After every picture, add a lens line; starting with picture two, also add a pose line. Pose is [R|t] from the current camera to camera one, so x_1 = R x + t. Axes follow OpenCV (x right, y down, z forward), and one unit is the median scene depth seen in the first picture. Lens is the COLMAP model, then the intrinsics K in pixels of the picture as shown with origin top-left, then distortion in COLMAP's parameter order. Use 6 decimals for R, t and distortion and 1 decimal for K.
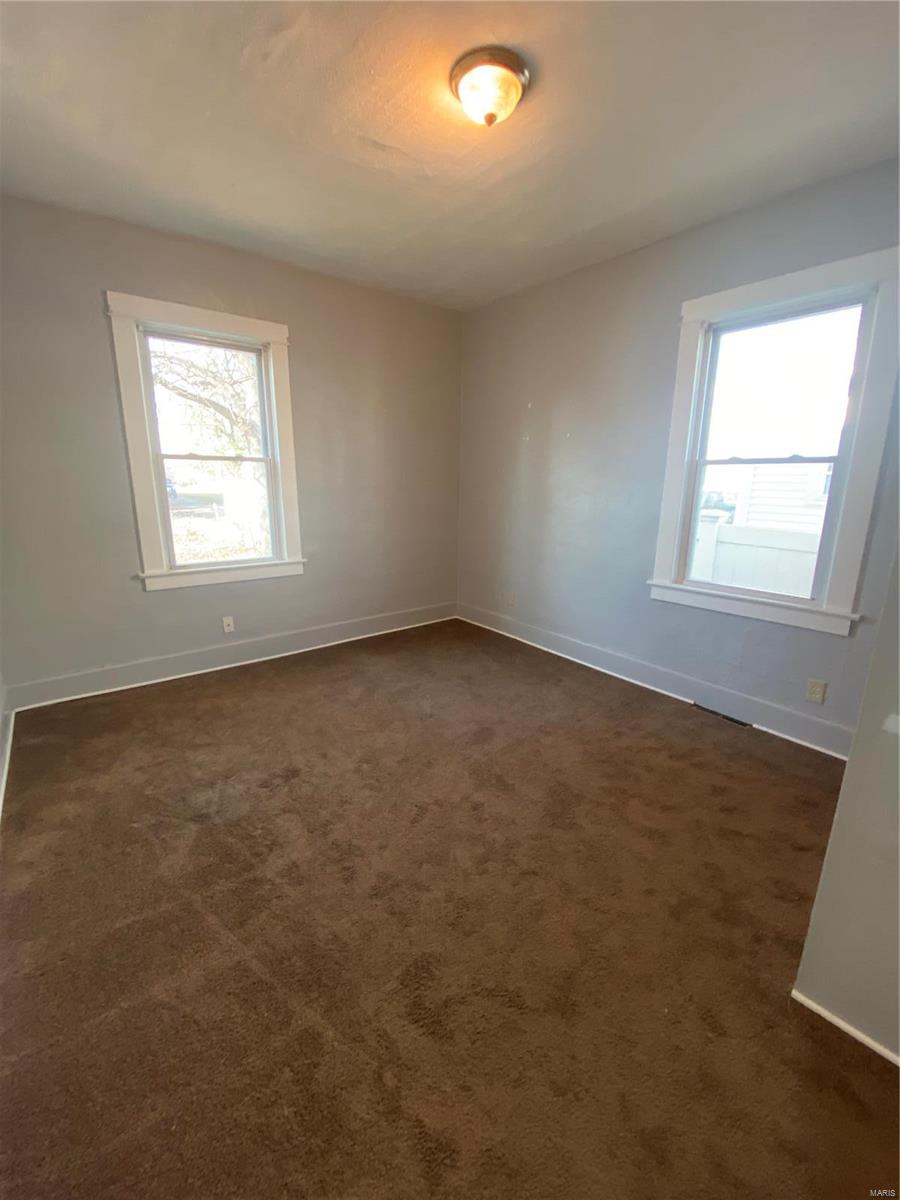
lens RADIAL K [[472.1, 0, 455.0], [0, 472.1, 598.3], [0, 0, 1]] dist [-0.000315, -0.000056]
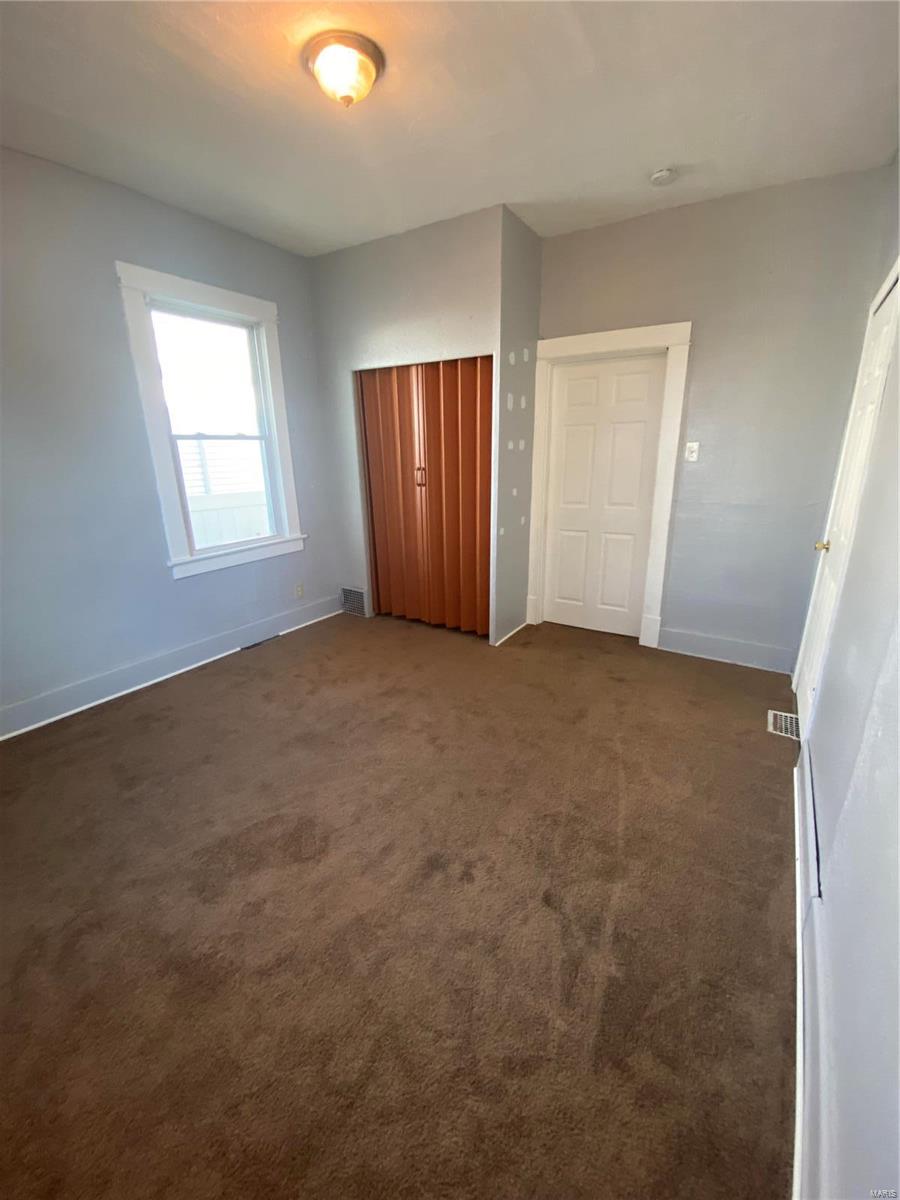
lens RADIAL K [[489.5, 0, 437.9], [0, 489.5, 589.5], [0, 0, 1]] dist [0.044343, -0.034274]
pose [[-0.298391, -0.275059, 0.913950, -0.802925], [0.238692, 0.905640, 0.350487, -0.247965], [-0.924115, 0.322735, -0.204581, 0.867877]]
